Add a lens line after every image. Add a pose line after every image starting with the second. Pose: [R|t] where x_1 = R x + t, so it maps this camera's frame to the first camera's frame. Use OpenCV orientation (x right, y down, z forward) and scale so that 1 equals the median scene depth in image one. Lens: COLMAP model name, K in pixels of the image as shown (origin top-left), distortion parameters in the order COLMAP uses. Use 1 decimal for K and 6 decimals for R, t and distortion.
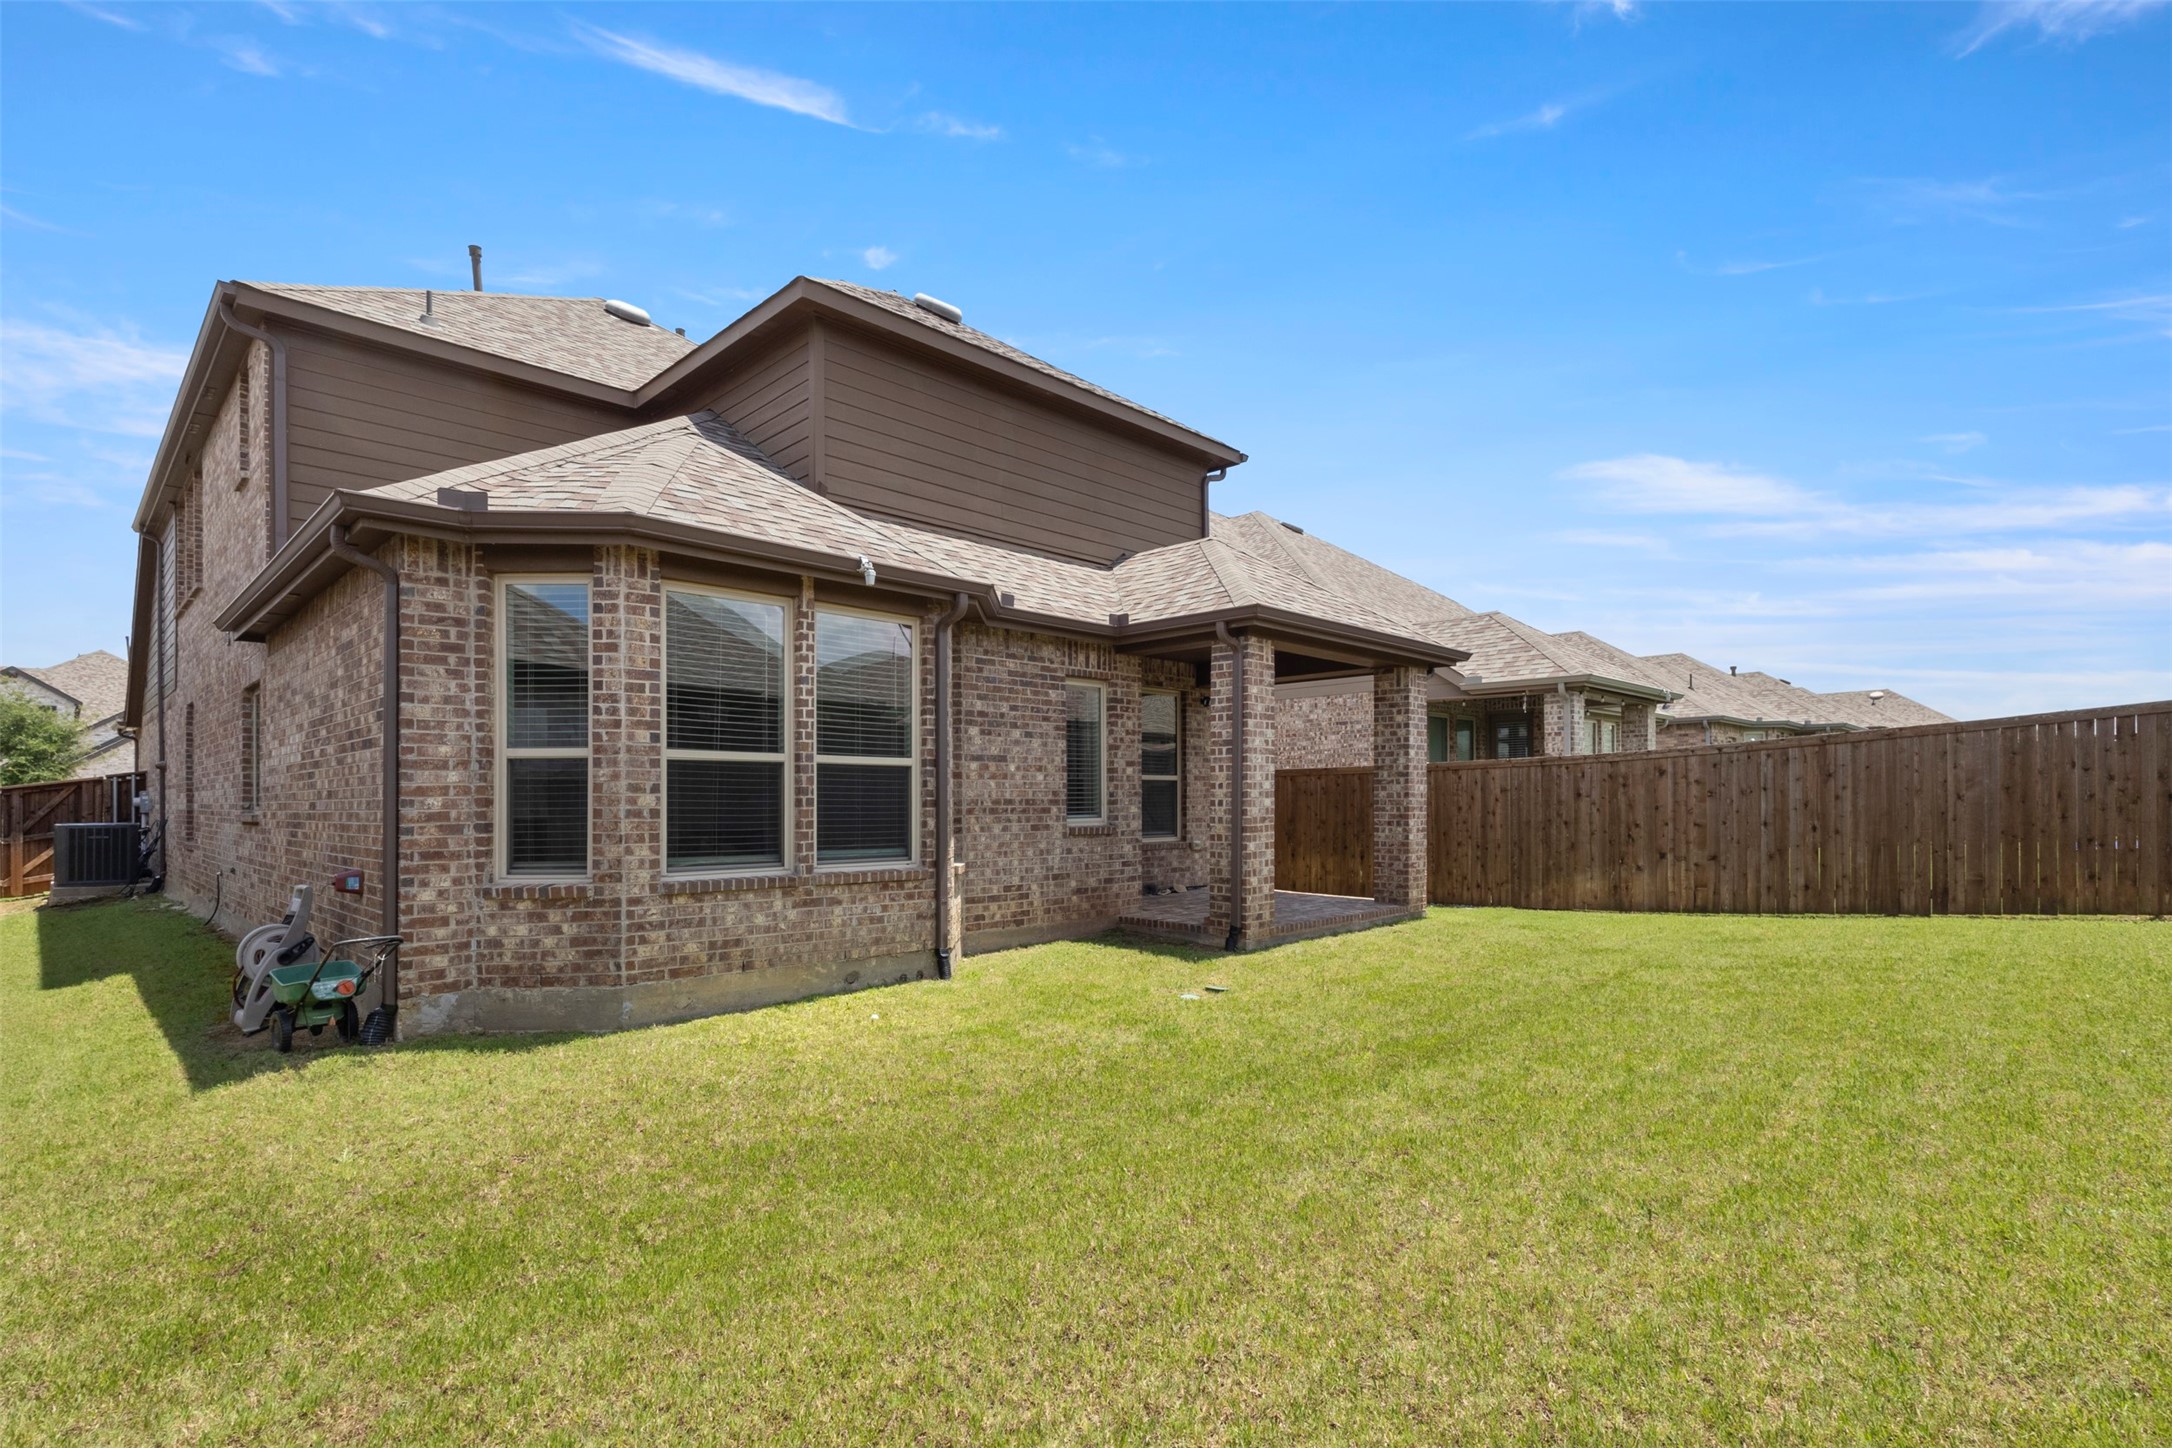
lens RADIAL K [[1031.7, 0, 1080.5], [0, 1031.7, 797.9], [0, 0, 1]] dist [0.001102, 0.000112]
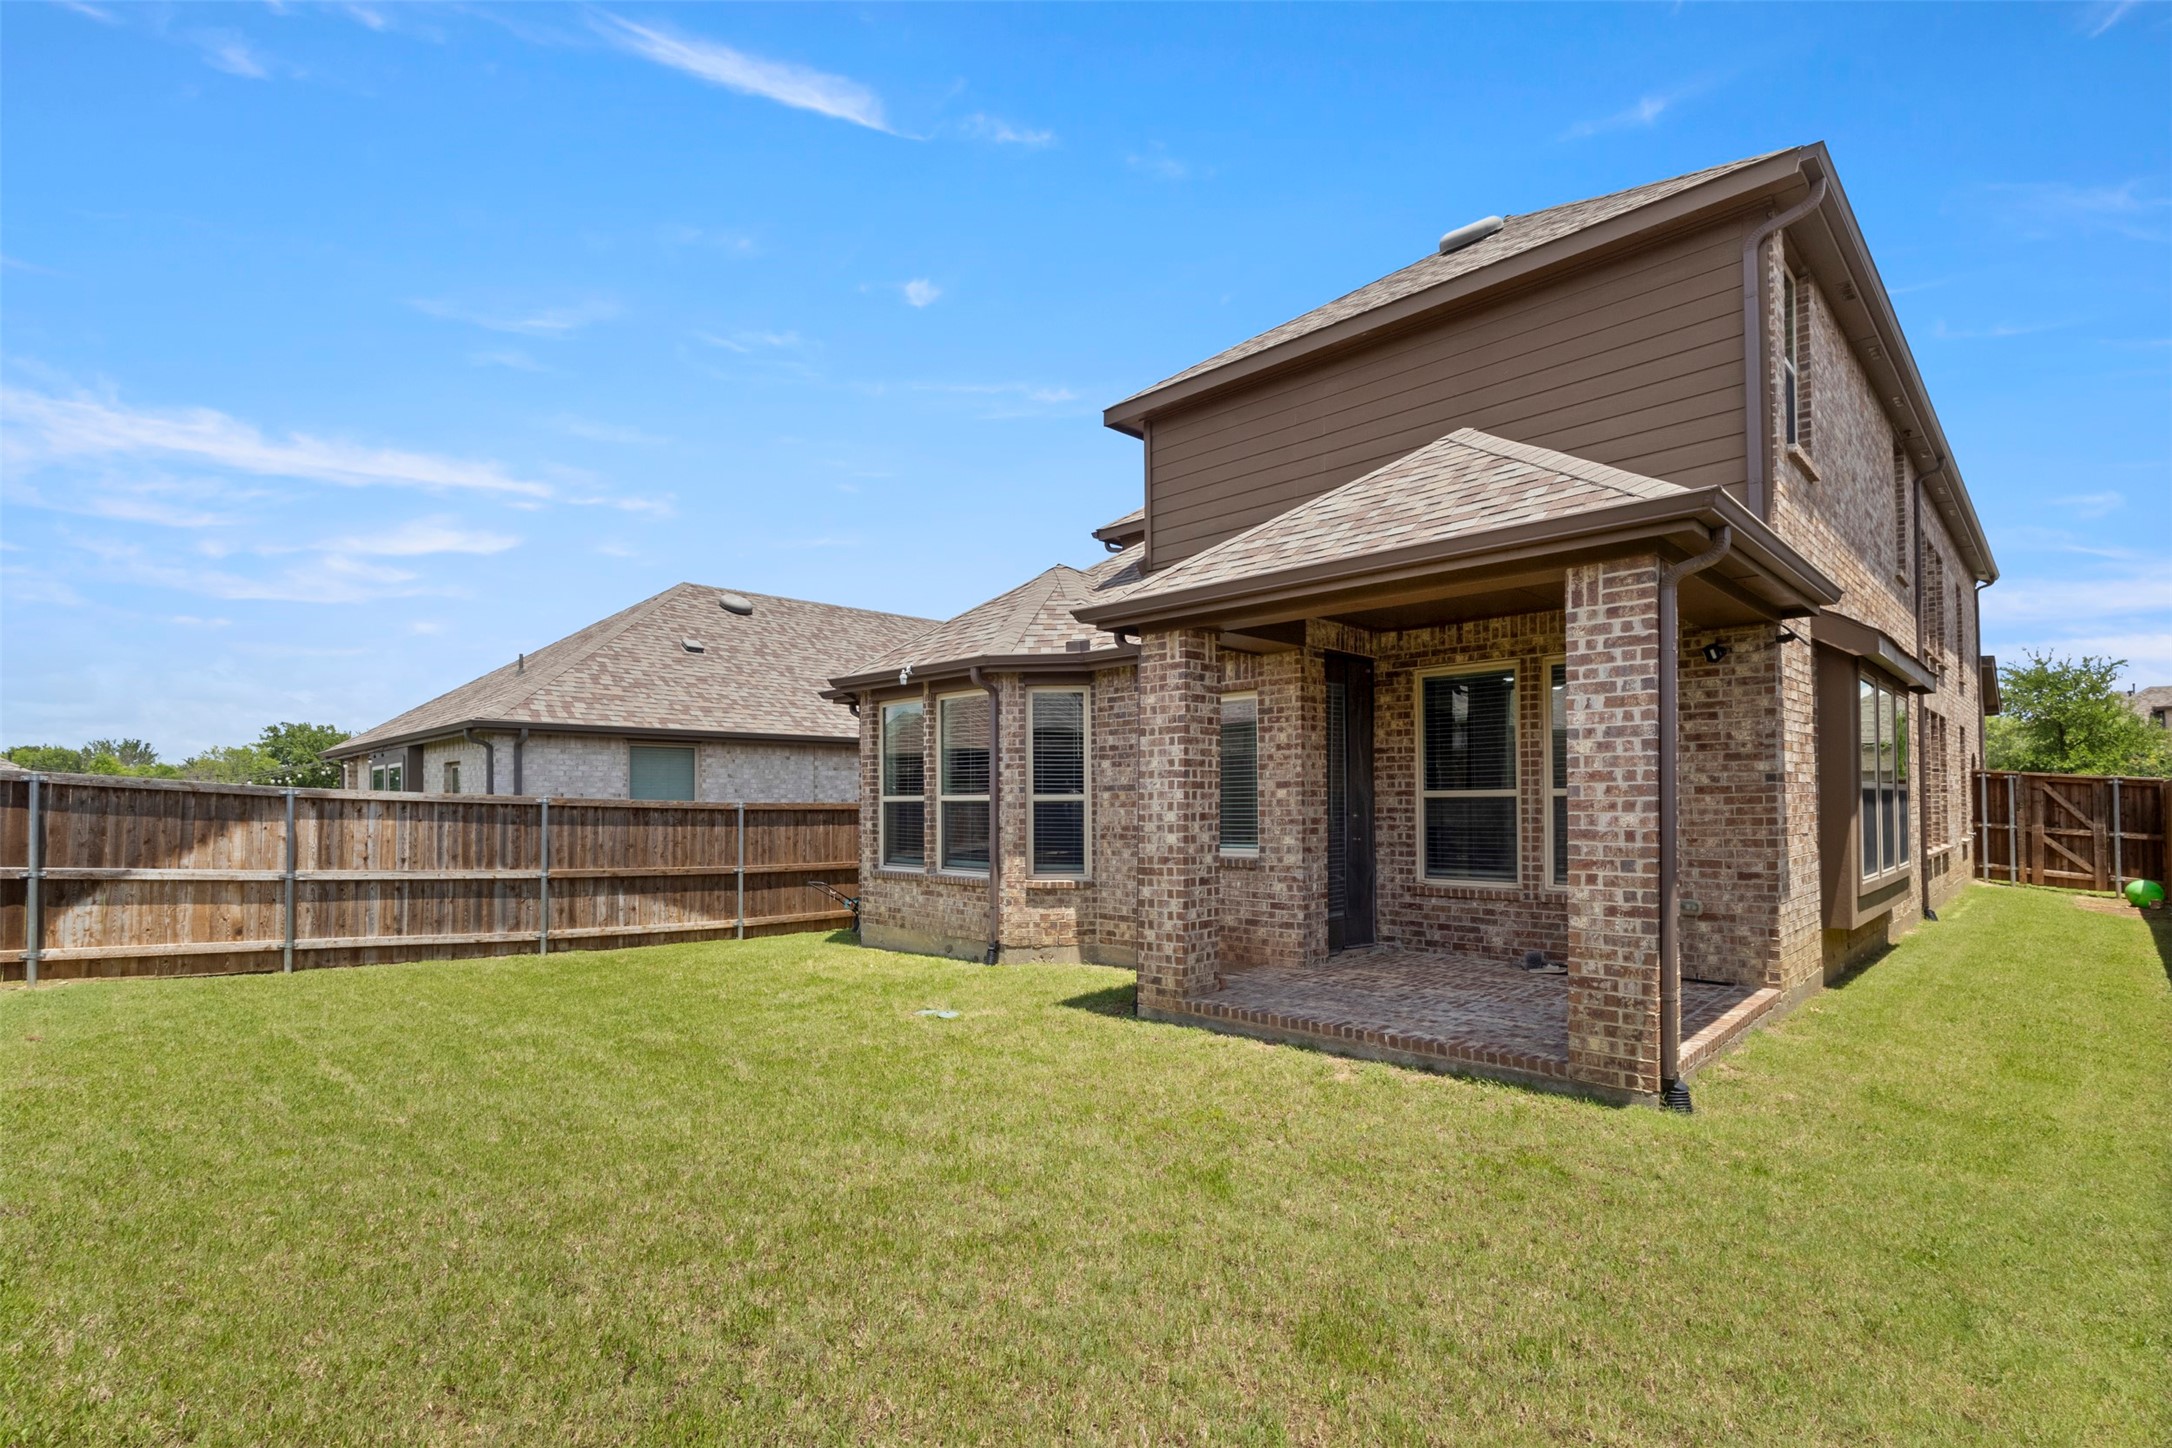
lens RADIAL K [[1031.7, 0, 1080.5], [0, 1031.7, 797.9], [0, 0, 1]] dist [0.001102, 0.000112]
pose [[0.005558, -0.000615, -0.999984, 0.987797], [0.012569, 0.999921, -0.000545, -0.027816], [0.999906, -0.012566, 0.005566, 0.948141]]
